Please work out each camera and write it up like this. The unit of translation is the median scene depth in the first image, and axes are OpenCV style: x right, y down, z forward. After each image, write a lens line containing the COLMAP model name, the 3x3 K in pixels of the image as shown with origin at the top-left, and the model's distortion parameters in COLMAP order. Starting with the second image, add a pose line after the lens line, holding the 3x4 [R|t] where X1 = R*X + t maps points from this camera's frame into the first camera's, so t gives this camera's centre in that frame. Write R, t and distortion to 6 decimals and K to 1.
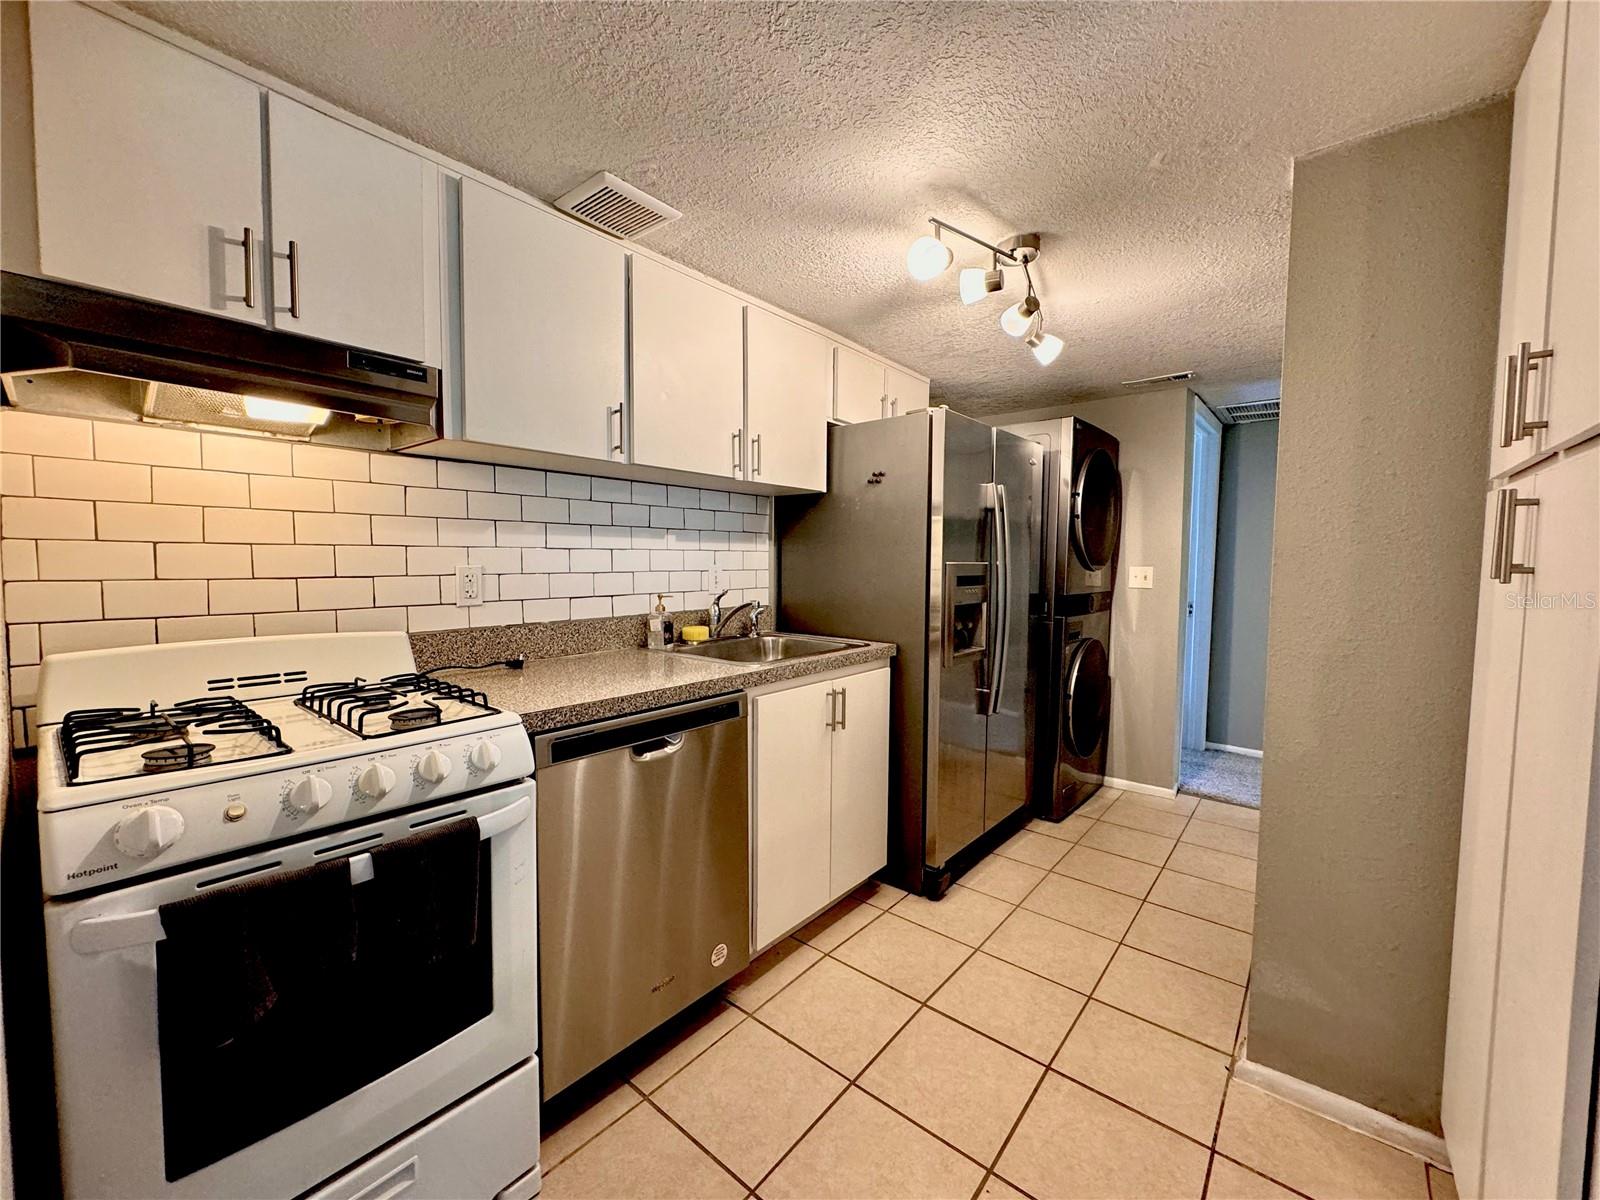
lens RADIAL K [[662.5, 0, 800.0], [0, 662.5, 600.0], [0, 0, 1]] dist [-0.001268, -0.000171]
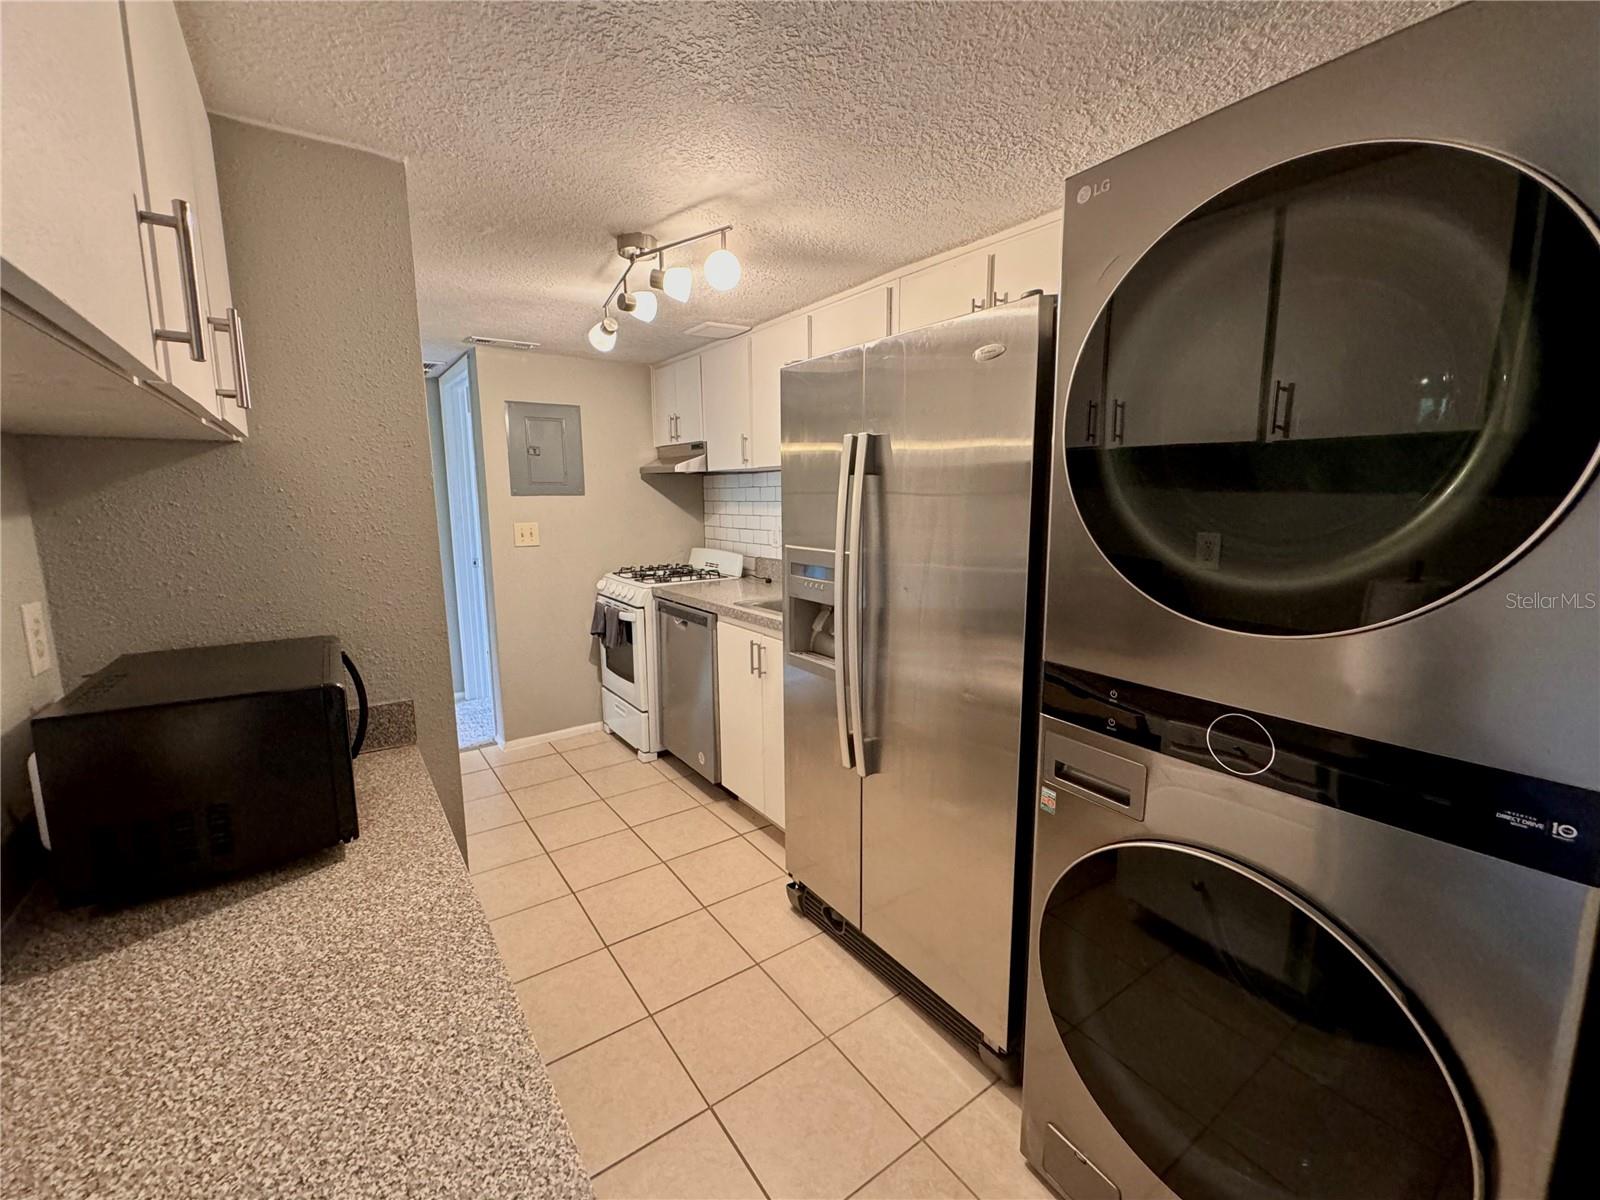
lens RADIAL K [[662.5, 0, 800.0], [0, 662.5, 600.0], [0, 0, 1]] dist [-0.001268, -0.000171]
pose [[-0.237483, 0.169758, -0.956443, 1.165484], [-0.065756, 0.979544, 0.190185, -0.169707], [0.969163, 0.108058, -0.221463, 1.334714]]
